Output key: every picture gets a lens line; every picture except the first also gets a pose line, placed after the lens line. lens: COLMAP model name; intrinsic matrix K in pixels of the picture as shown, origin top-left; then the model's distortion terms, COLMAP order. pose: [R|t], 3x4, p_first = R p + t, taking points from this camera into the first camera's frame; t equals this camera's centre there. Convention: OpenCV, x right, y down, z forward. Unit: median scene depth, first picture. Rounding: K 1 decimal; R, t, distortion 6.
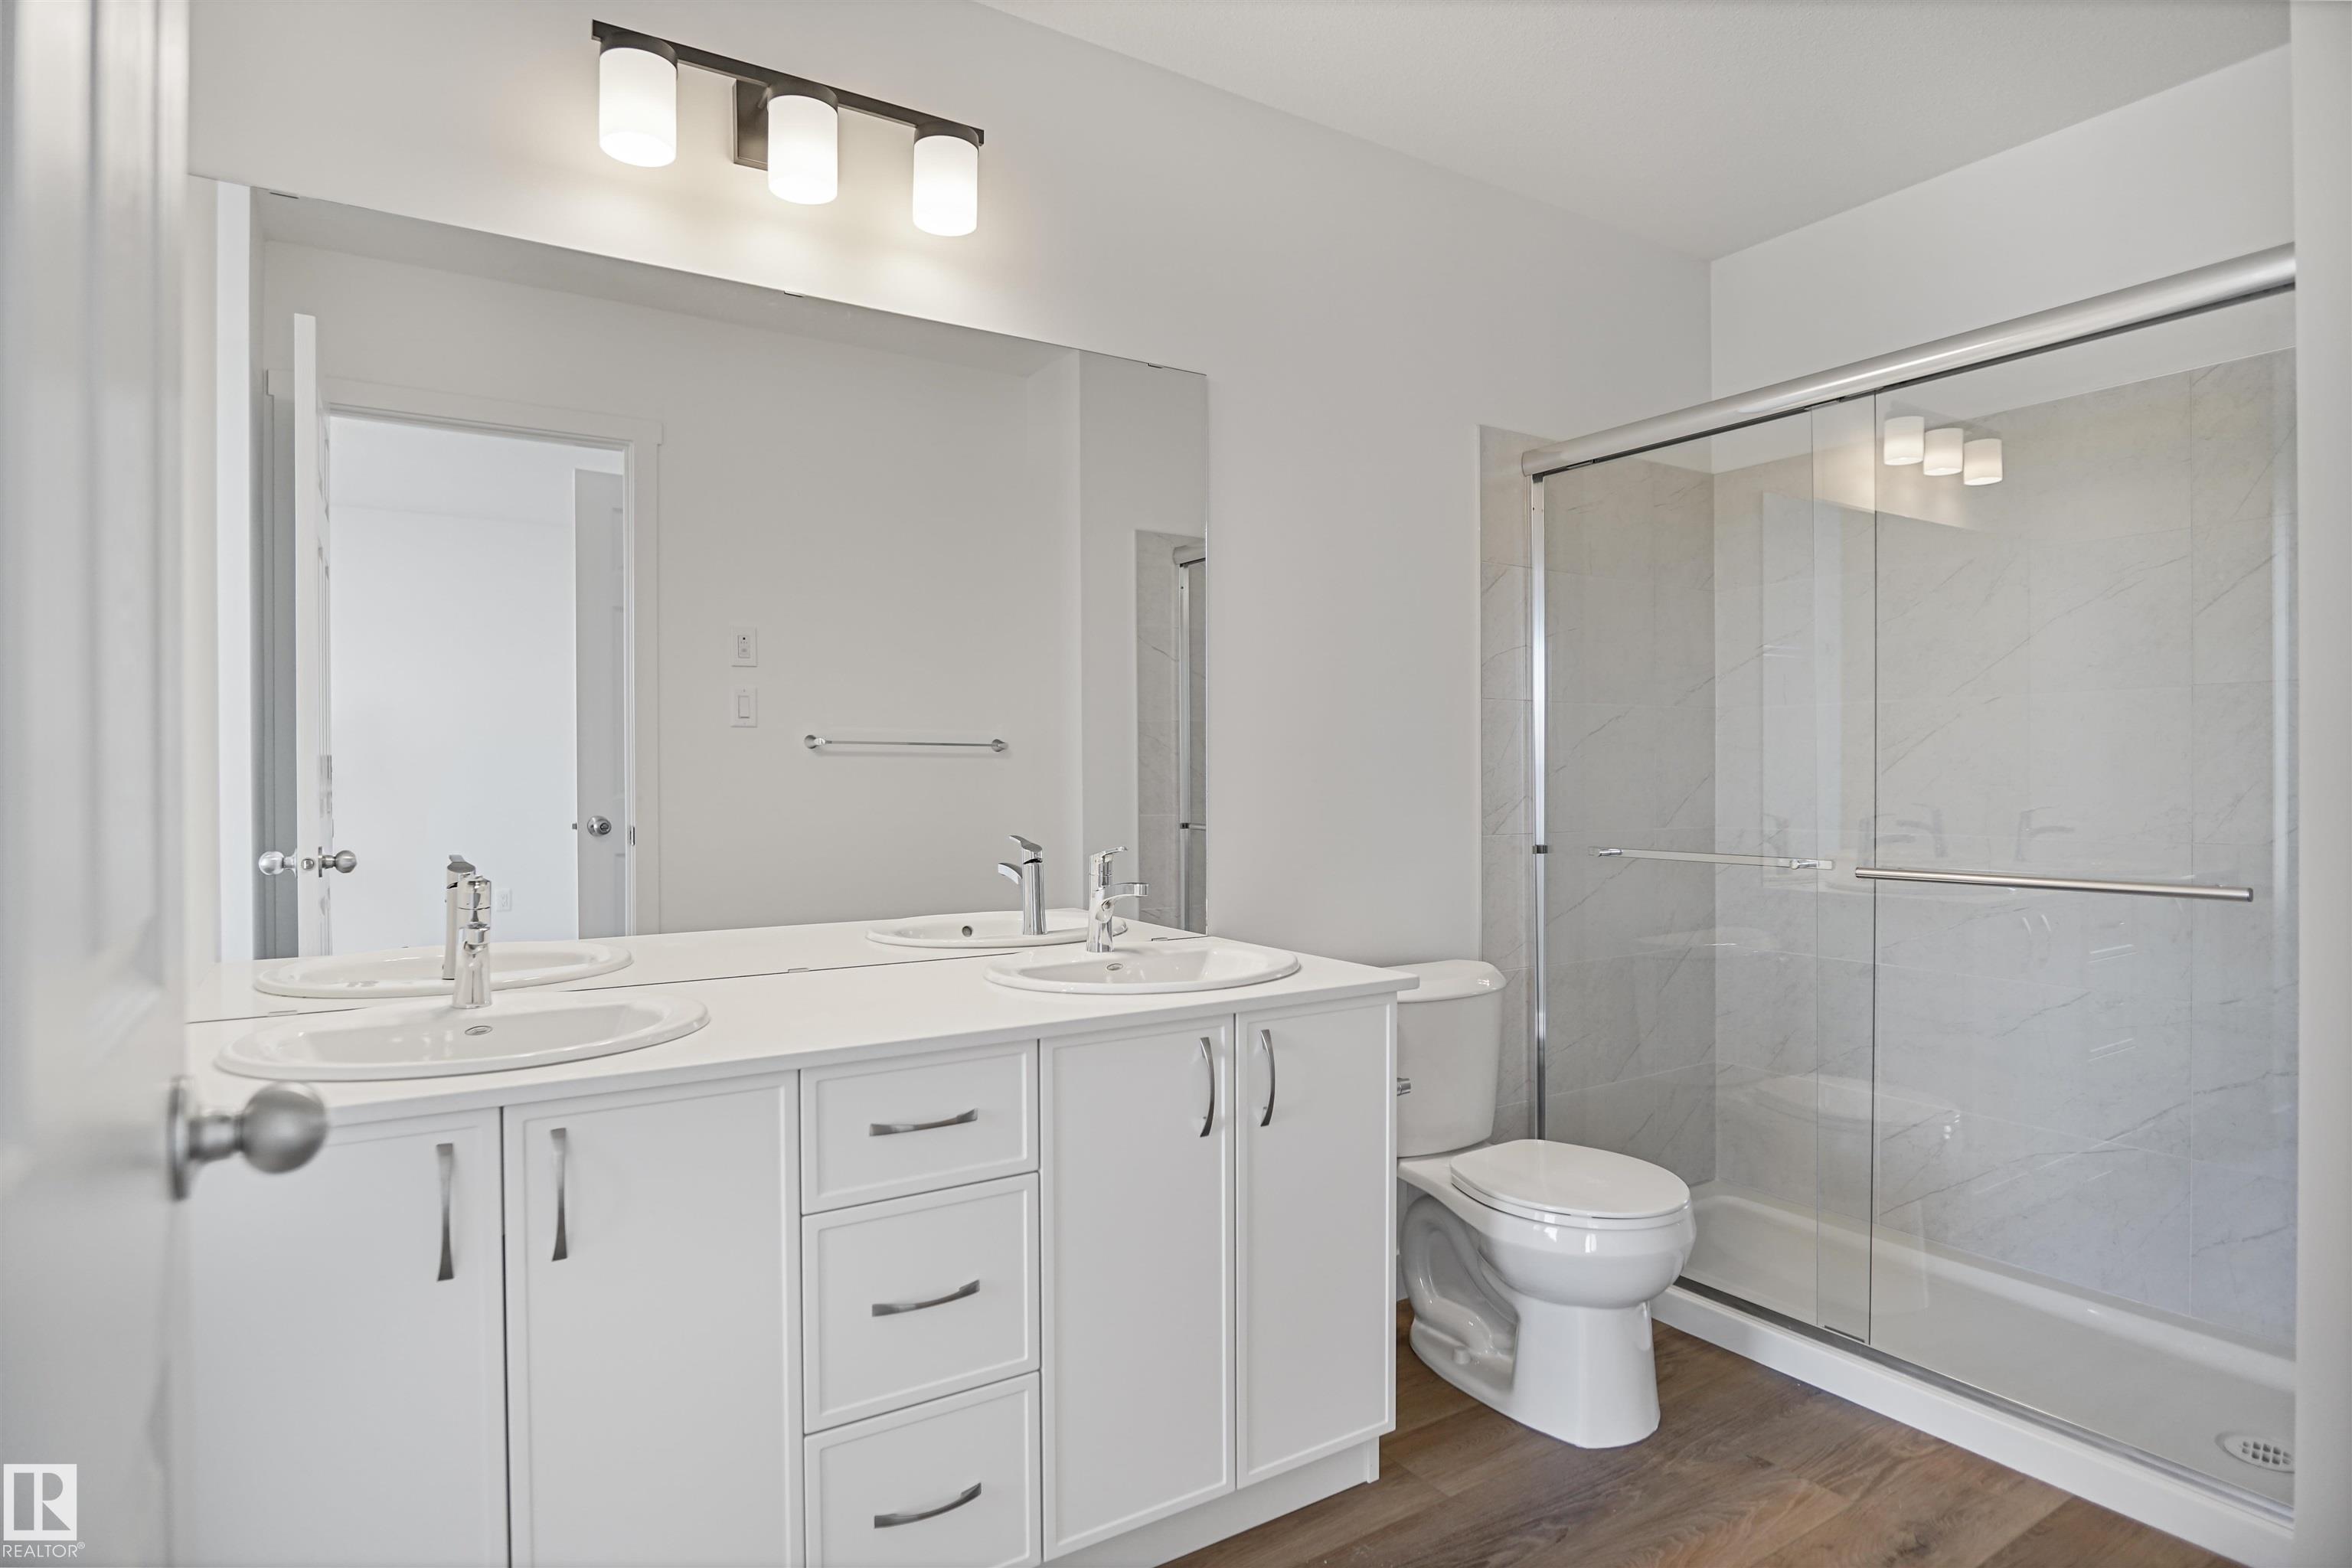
lens RADIAL K [[1264.9, 0, 1186.1], [0, 1264.9, 778.6], [0, 0, 1]] dist [-0.038902, 0.012518]
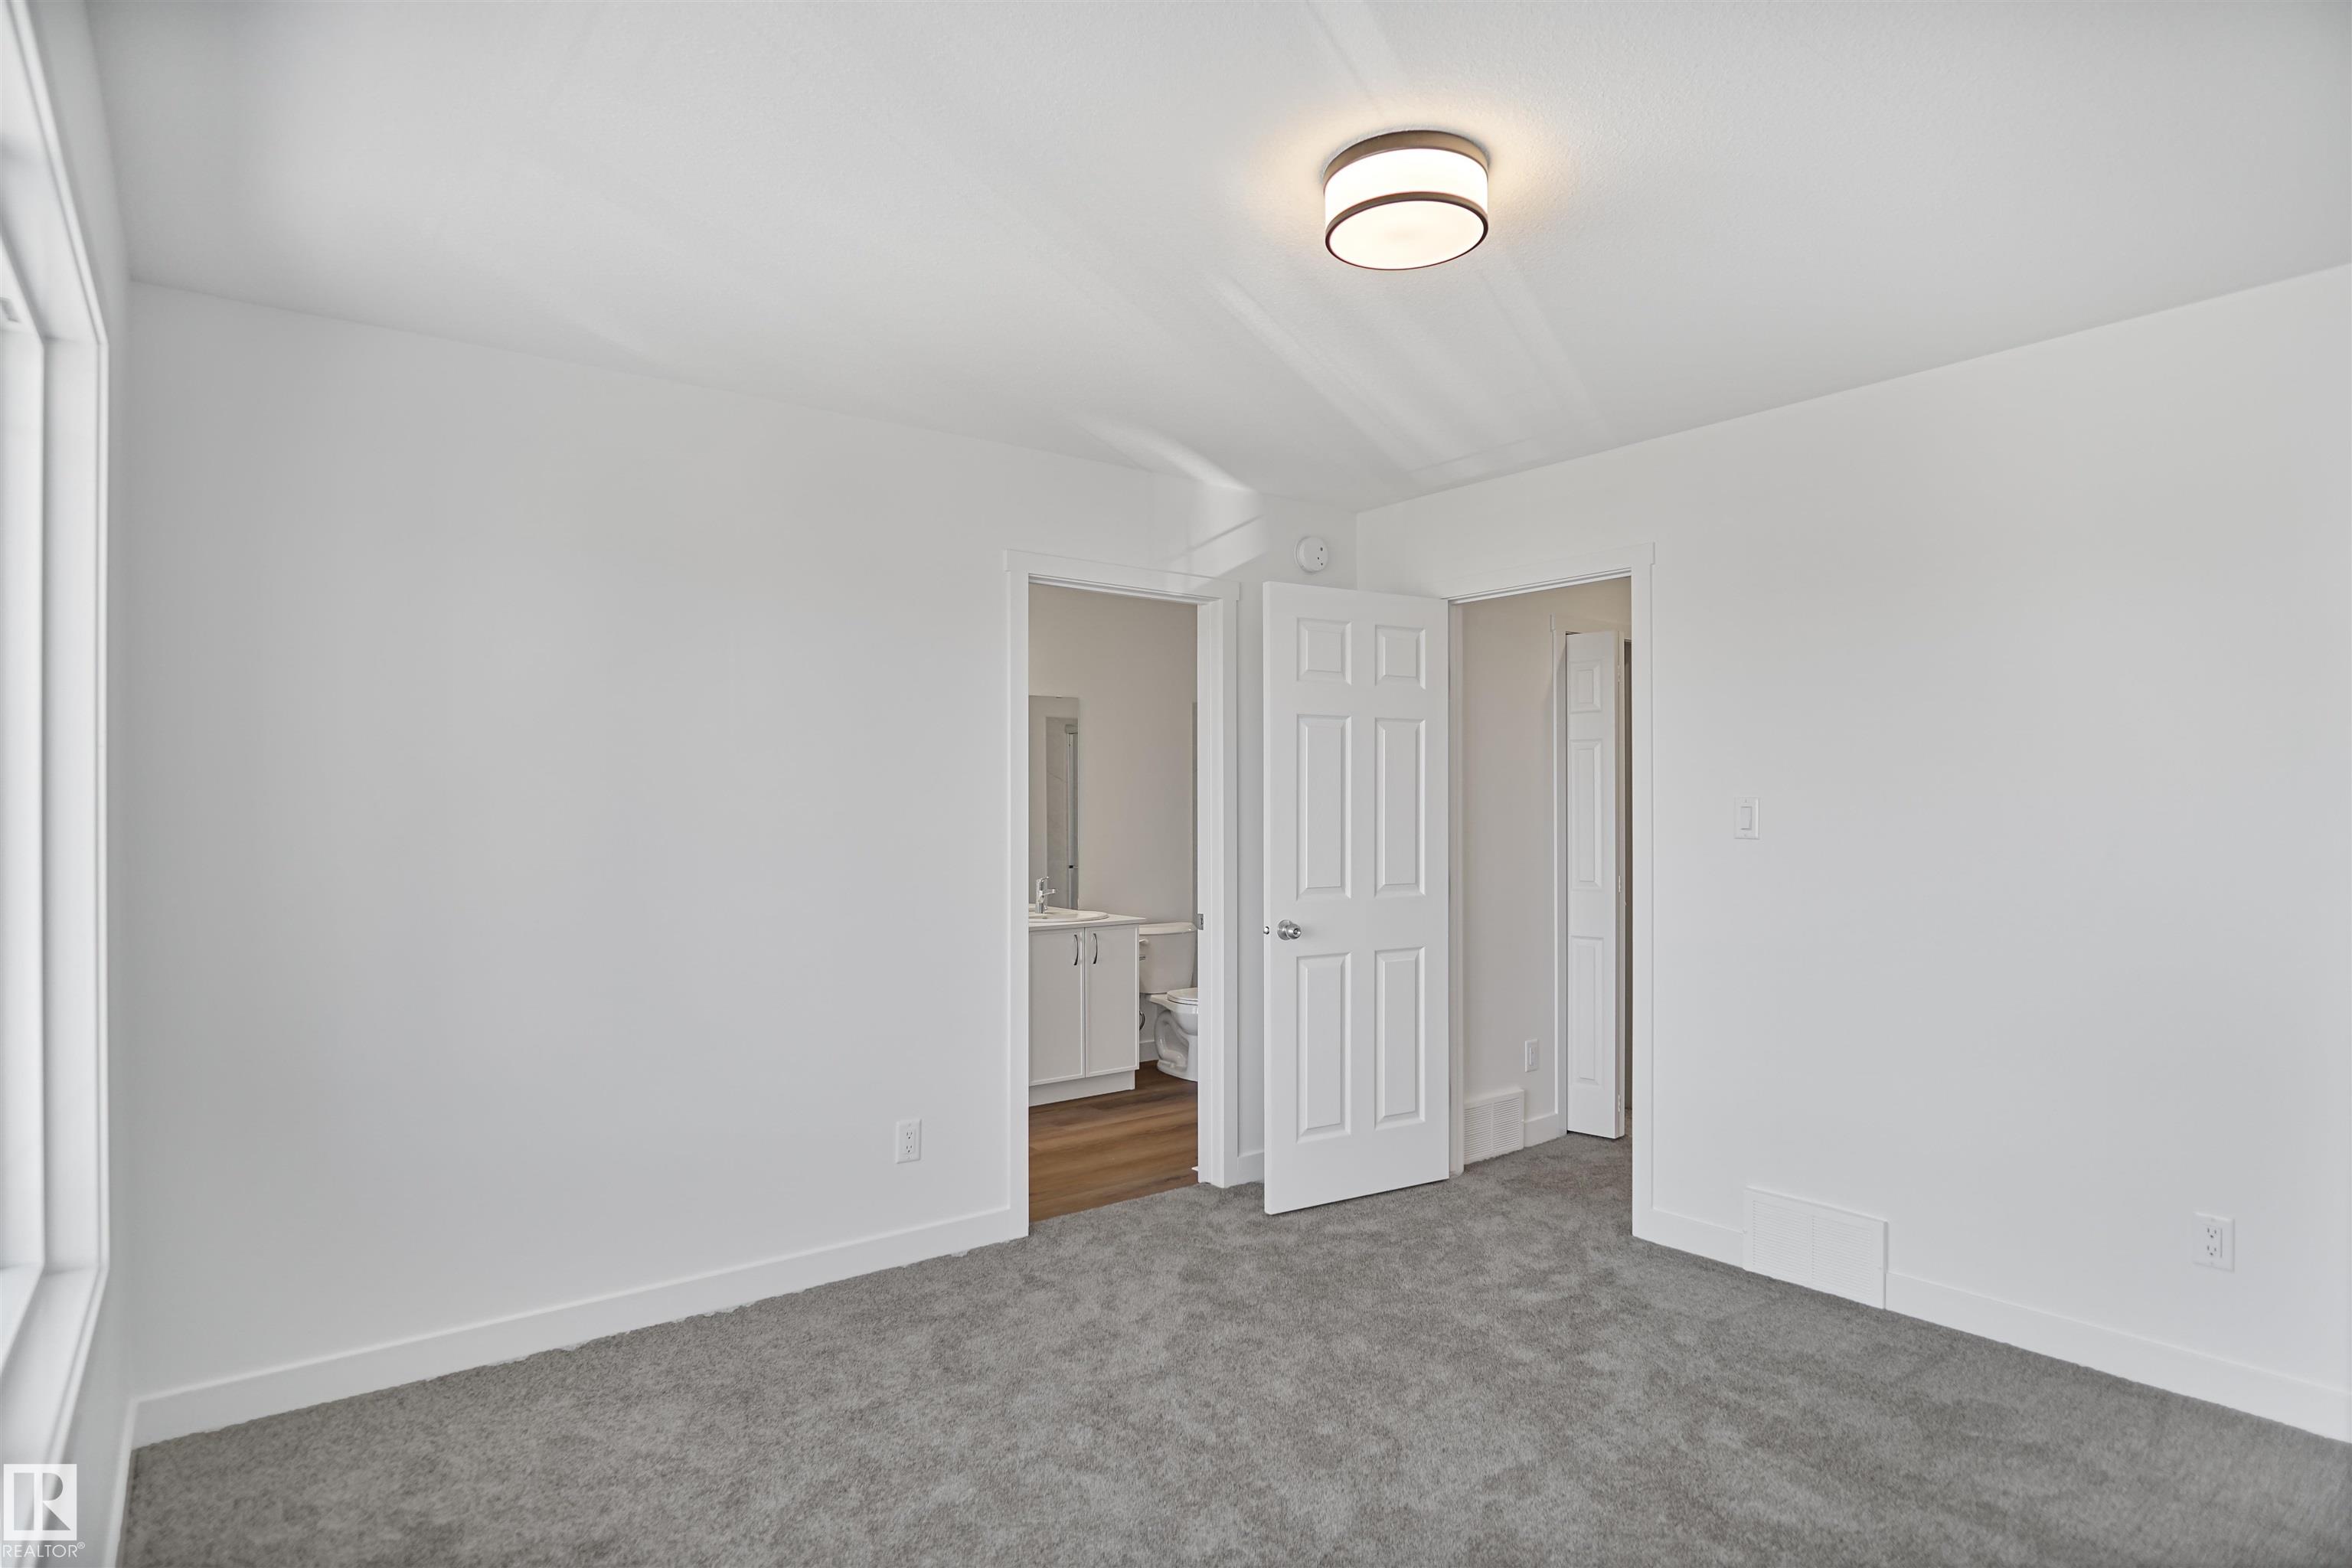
lens RADIAL K [[1264.9, 0, 1186.1], [0, 1264.9, 778.6], [0, 0, 1]] dist [-0.038902, 0.012518]
pose [[0.995783, 0.001935, 0.091724, -0.000570], [-0.000576, 0.999890, -0.014844, -0.125583], [-0.091743, 0.014728, 0.995674, -1.903844]]
